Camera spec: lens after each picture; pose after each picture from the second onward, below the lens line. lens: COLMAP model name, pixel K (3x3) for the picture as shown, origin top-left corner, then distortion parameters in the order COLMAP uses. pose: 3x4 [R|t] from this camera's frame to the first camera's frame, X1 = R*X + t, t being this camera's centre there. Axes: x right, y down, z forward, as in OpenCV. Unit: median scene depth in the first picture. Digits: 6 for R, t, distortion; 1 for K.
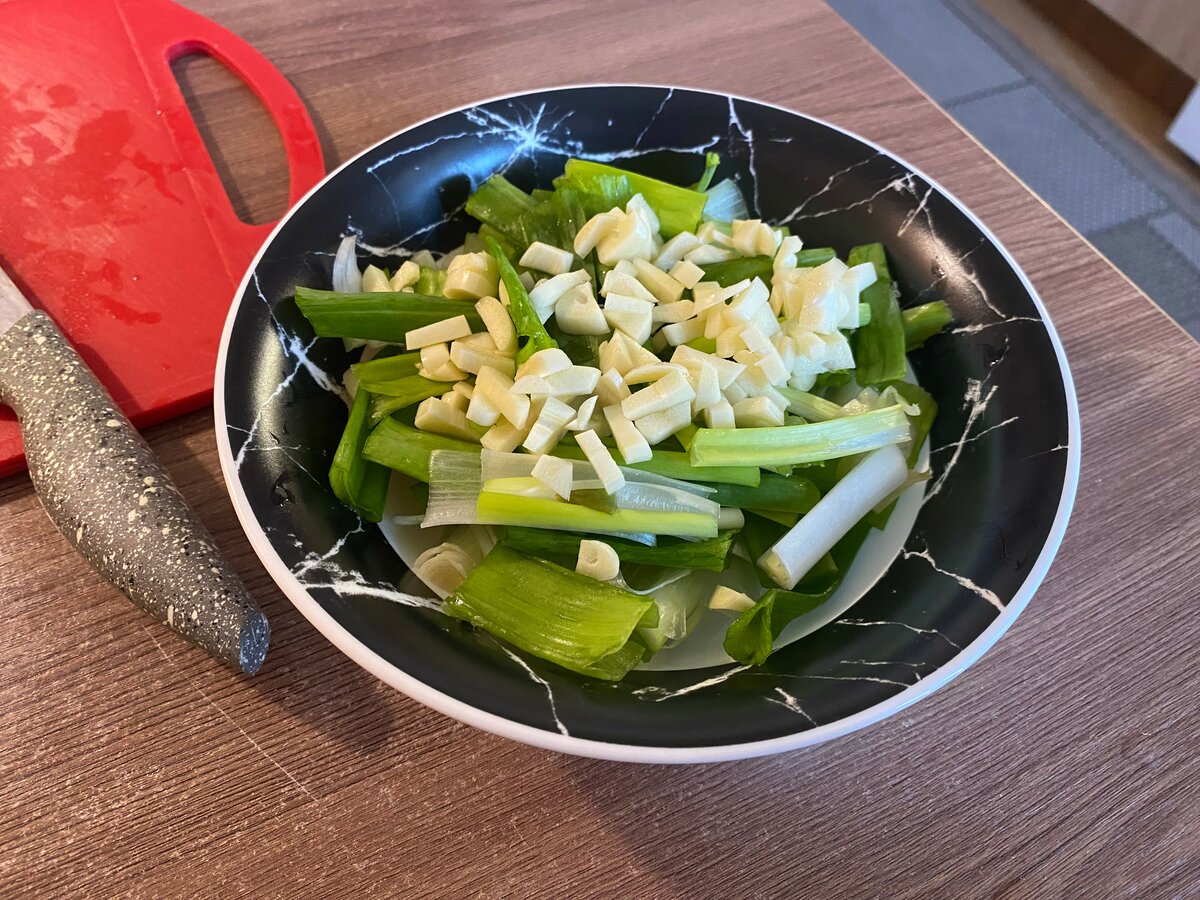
lens RADIAL K [[900.0, 0, 600.0], [0, 900.0, 450.0], [0, 0, 1]] dist [0.004342, -0.044864]
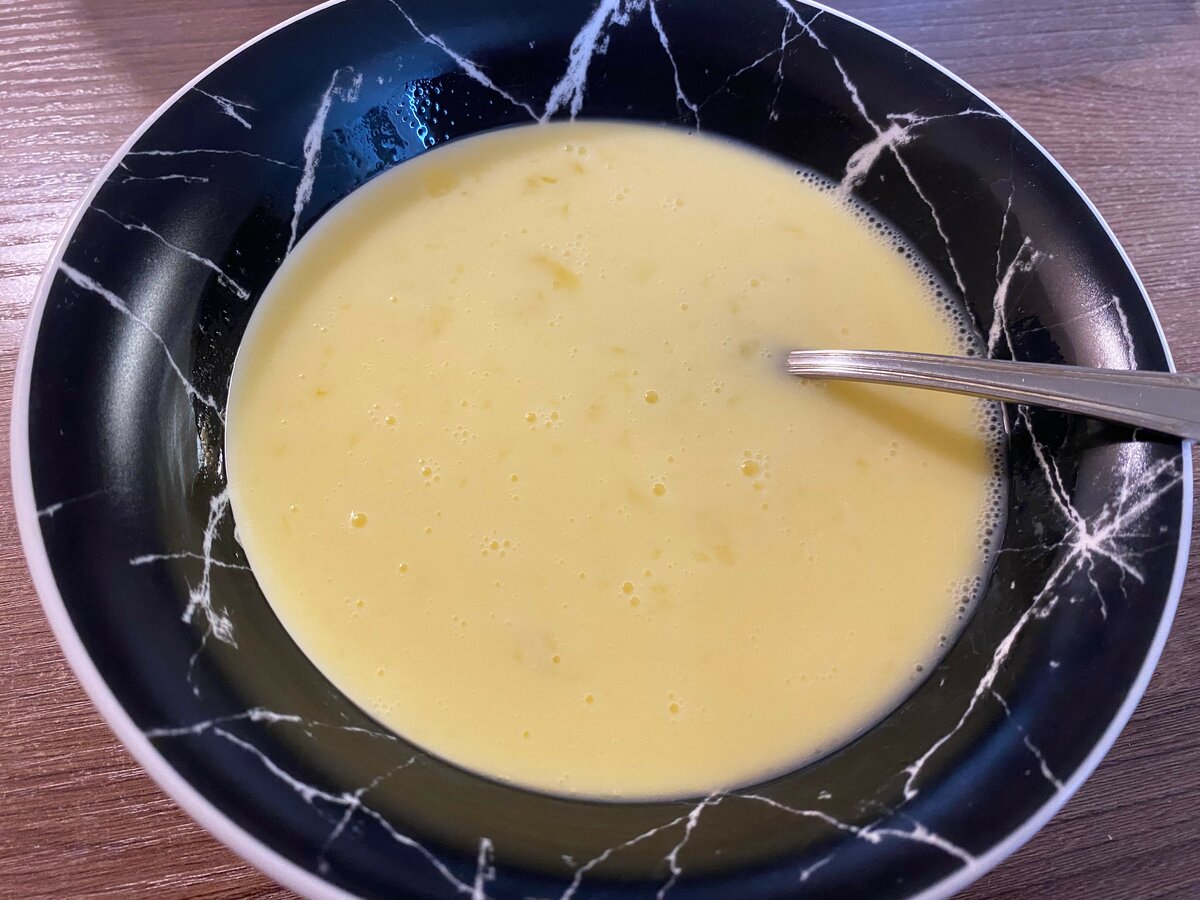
lens RADIAL K [[926.5, 0, 588.1], [0, 926.5, 438.4], [0, 0, 1]] dist [-0.044275, 0.063196]
pose [[-0.723294, 0.554063, -0.412141, 0.382719], [-0.622768, -0.265529, 0.735971, -0.597549], [0.298339, 0.788992, 0.537108, 0.572289]]
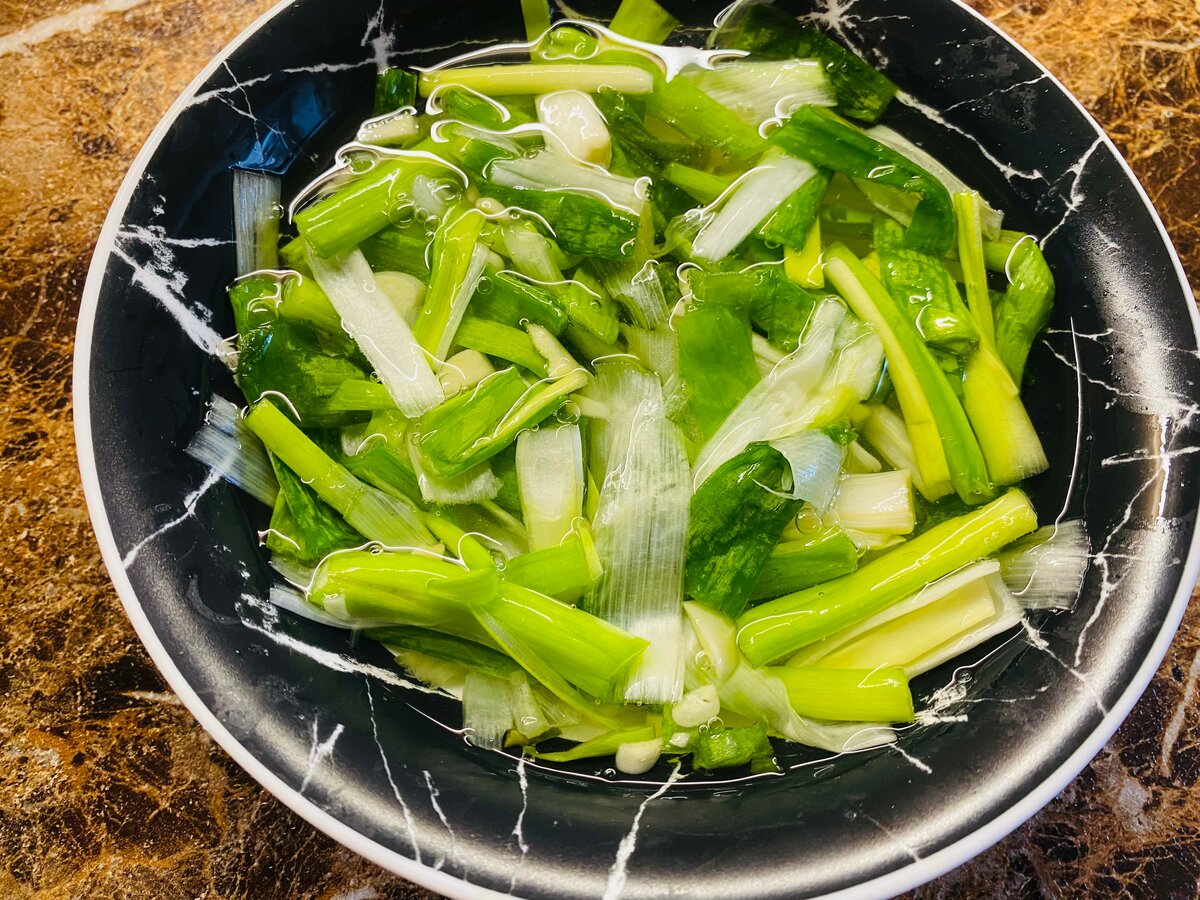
lens RADIAL K [[926.5, 0, 588.1], [0, 926.5, 438.4], [0, 0, 1]] dist [-0.044275, 0.063196]
pose [[0.643642, 0.714581, -0.274042, 0.264244], [-0.643798, 0.699150, 0.310990, -0.219892], [0.413823, -0.023739, 0.910048, 0.236684]]
